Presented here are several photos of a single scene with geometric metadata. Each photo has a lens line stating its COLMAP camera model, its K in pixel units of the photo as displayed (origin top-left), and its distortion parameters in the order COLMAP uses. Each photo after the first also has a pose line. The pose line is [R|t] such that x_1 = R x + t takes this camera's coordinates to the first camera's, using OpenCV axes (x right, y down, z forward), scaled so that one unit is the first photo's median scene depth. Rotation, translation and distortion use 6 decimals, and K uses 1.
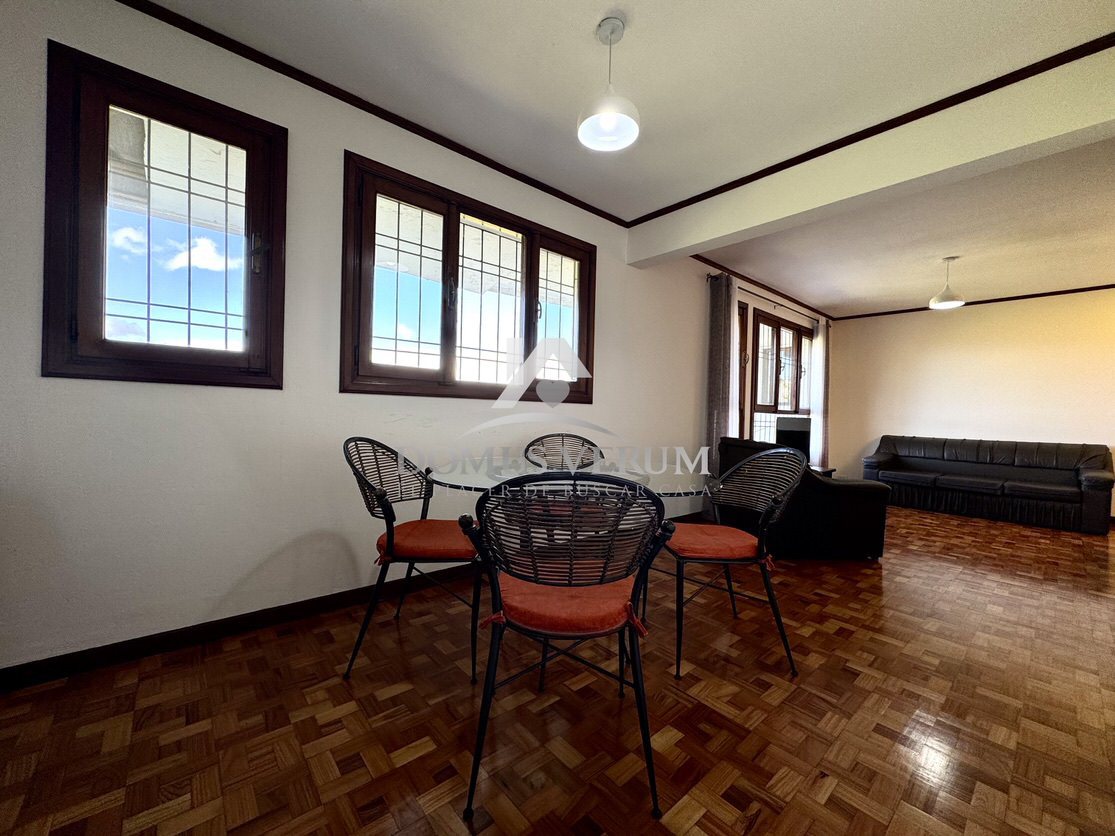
lens RADIAL K [[444.8, 0, 560.0], [0, 444.8, 418.7], [0, 0, 1]] dist [-0.004985, 0.000794]
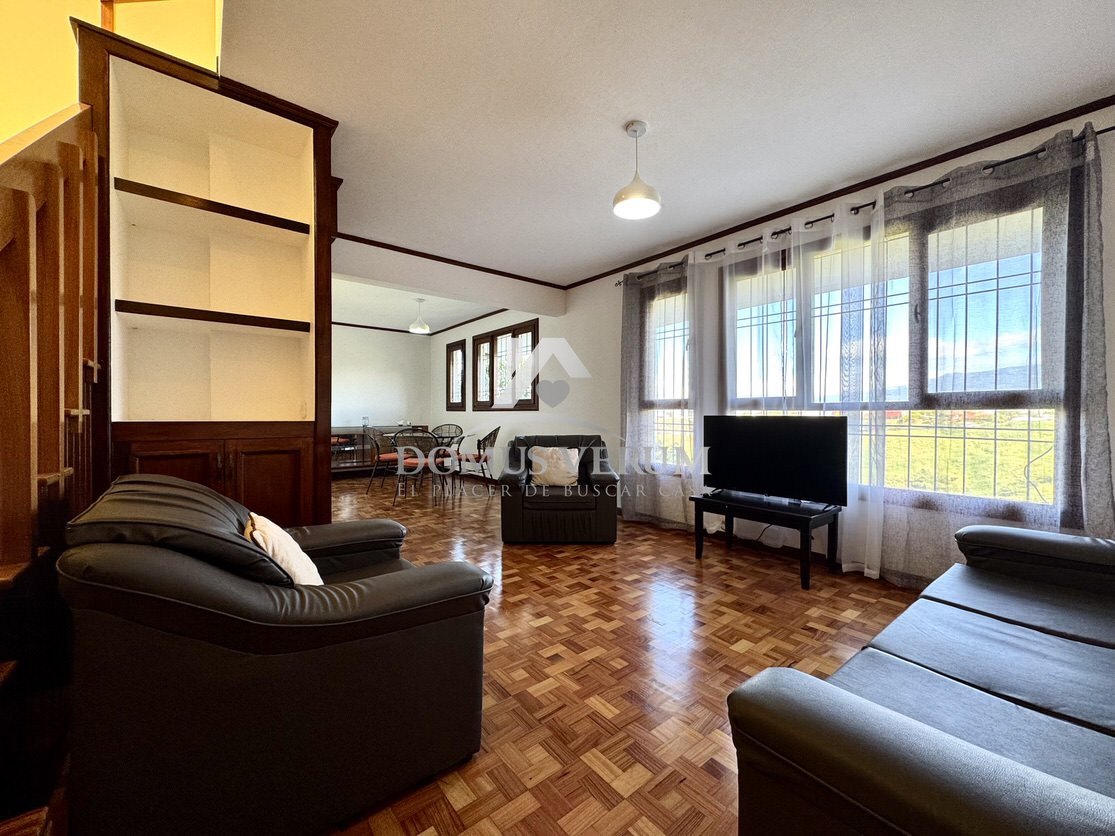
lens RADIAL K [[444.8, 0, 558.4], [0, 444.8, 417.1], [0, 0, 1]] dist [-0.004985, 0.000794]
pose [[-0.038883, -0.019281, -0.999058, 1.806247], [-0.013686, 0.999730, -0.018761, 0.023519], [0.999150, 0.012944, -0.039137, 1.167262]]
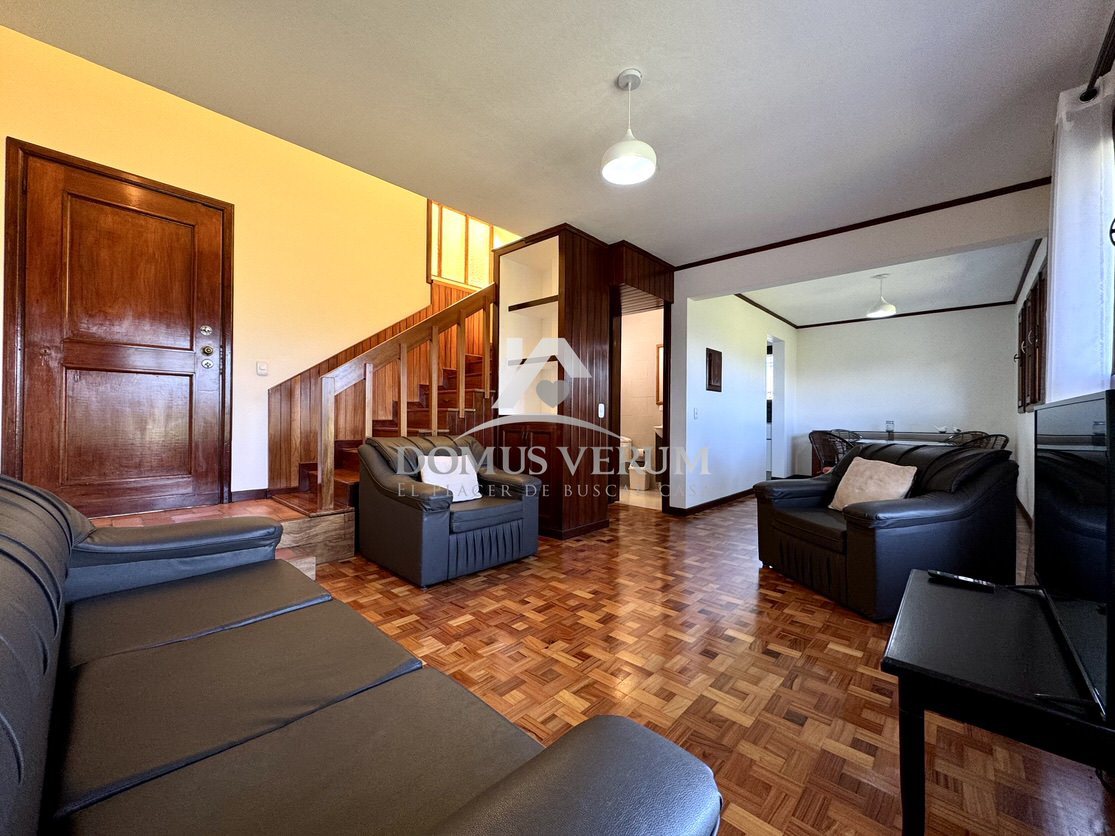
lens RADIAL K [[444.8, 0, 556.5], [0, 444.8, 417.1], [0, 0, 1]] dist [-0.004985, 0.000794]
pose [[-0.993451, -0.035873, -0.108486, 1.254457], [-0.036489, 0.999327, 0.003704, 0.022096], [0.108280, 0.007638, -0.994091, 1.868767]]
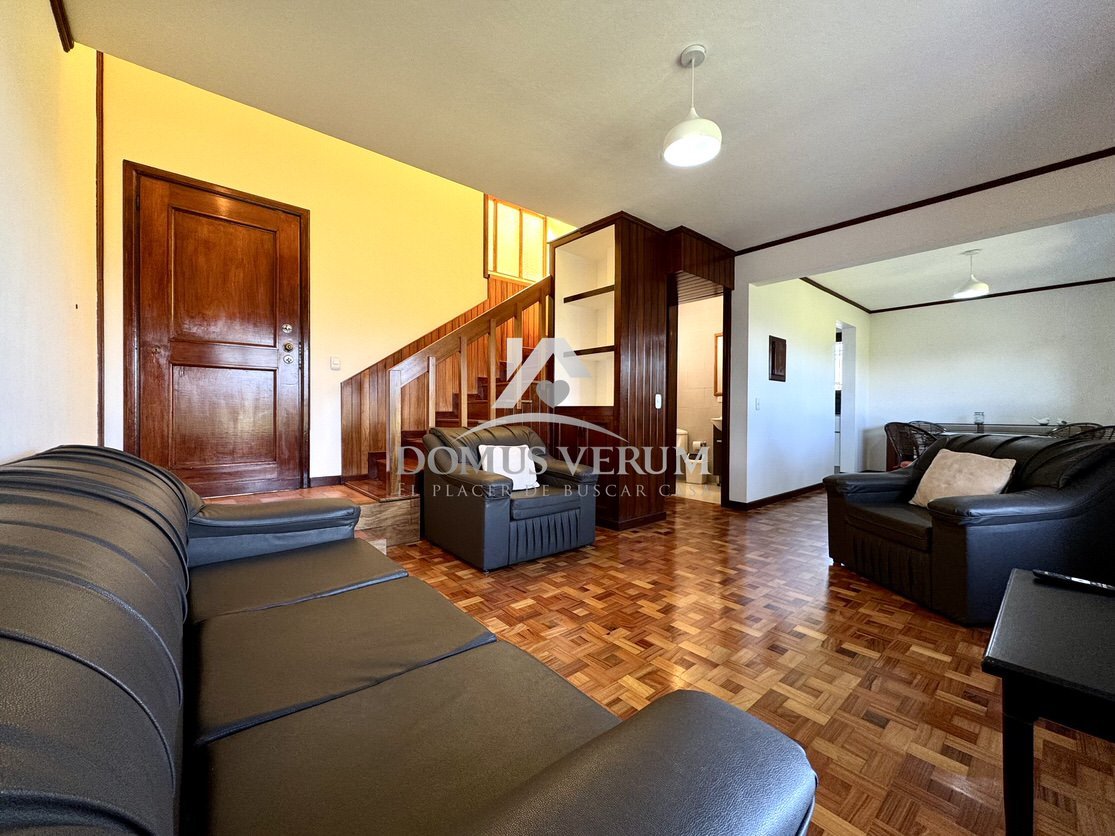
lens RADIAL K [[444.8, 0, 556.0], [0, 444.8, 417.3], [0, 0, 1]] dist [-0.004985, 0.000794]
pose [[-0.999435, -0.033148, 0.005503, 1.268315], [-0.033021, 0.999217, 0.021797, 0.030501], [-0.006221, 0.021603, -0.999747, 1.871507]]
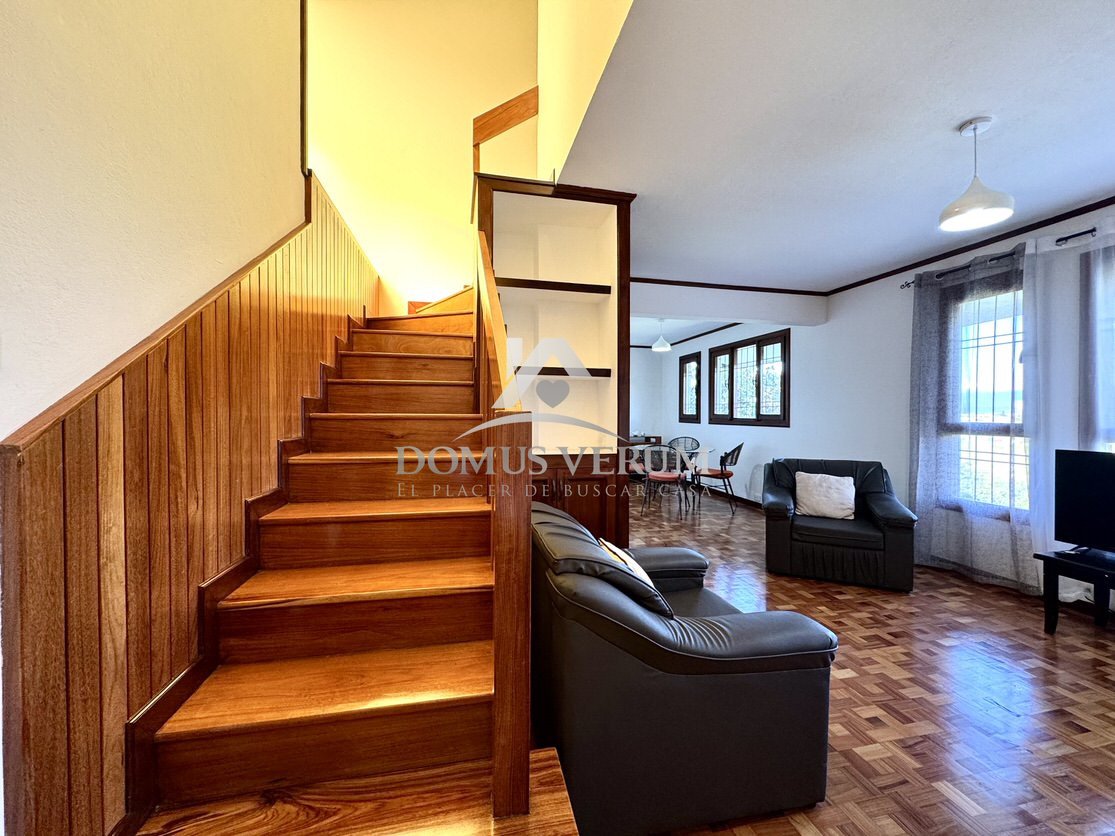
lens RADIAL K [[444.8, 0, 556.0], [0, 444.8, 417.5], [0, 0, 1]] dist [-0.004985, 0.000794]
pose [[-0.482004, -0.019212, -0.875958, 1.899002], [-0.024451, 0.999665, -0.008471, -0.034585], [0.875828, 0.017335, -0.482312, 1.055041]]
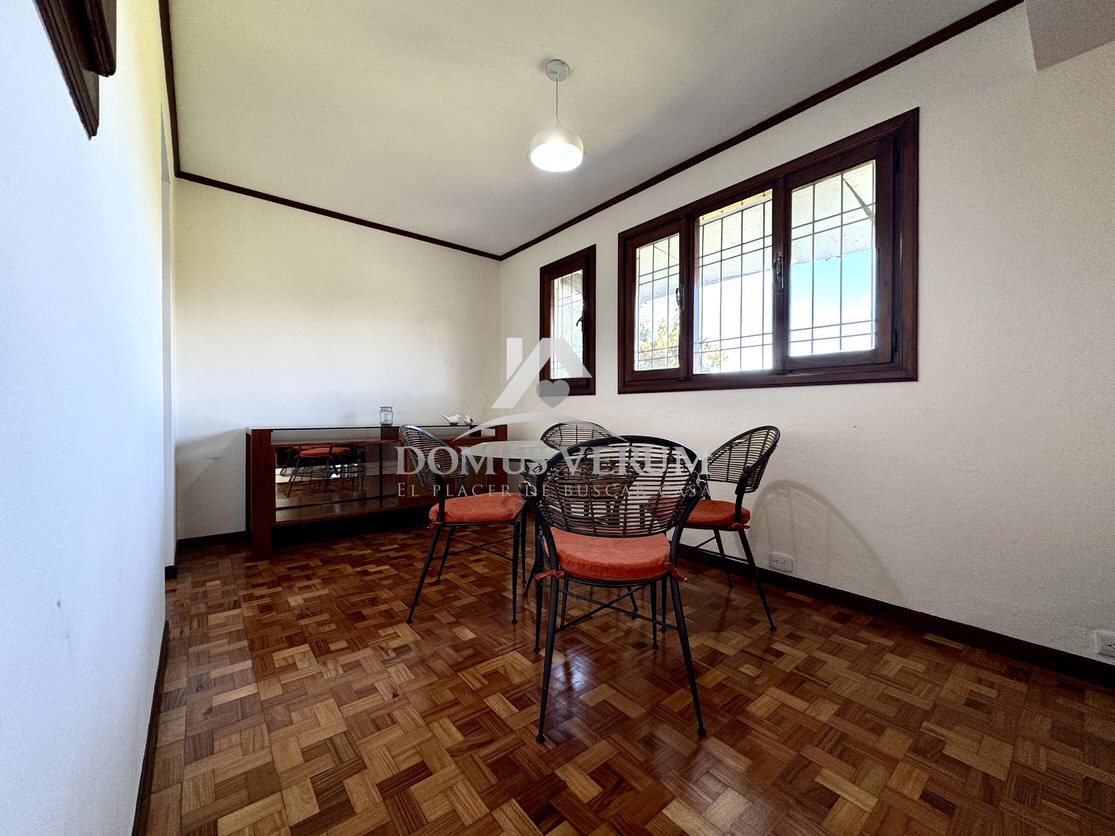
lens RADIAL K [[444.8, 0, 555.7], [0, 444.8, 411.9], [0, 0, 1]] dist [-0.004985, 0.000794]
pose [[-0.036362, -0.020099, -0.999137, 0.683688], [-0.007649, 0.999774, -0.019834, 0.023637], [0.999309, 0.006921, -0.036508, 0.561391]]
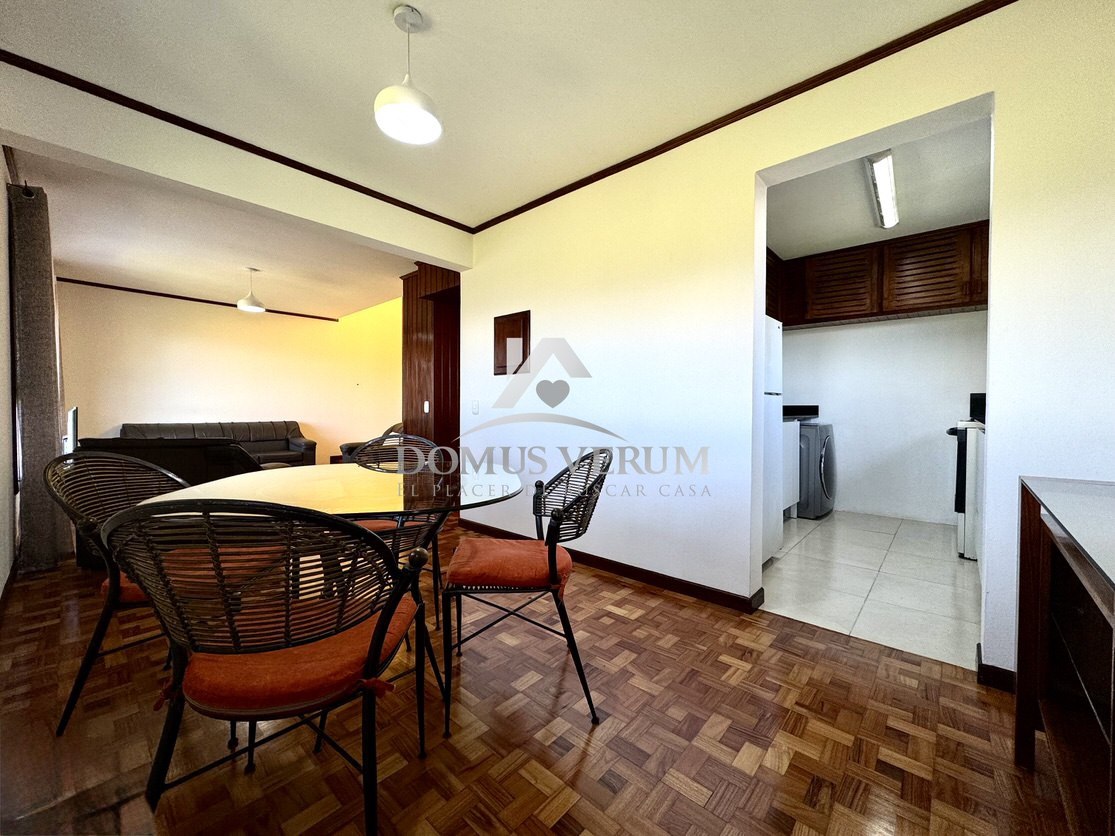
lens RADIAL K [[444.8, 0, 552.8], [0, 444.8, 418.2], [0, 0, 1]] dist [-0.004985, 0.000794]
pose [[-0.115299, -0.040772, 0.992494, -0.497293], [0.005303, 0.999118, 0.041660, -0.026217], [-0.993317, 0.010067, -0.114981, 0.426680]]
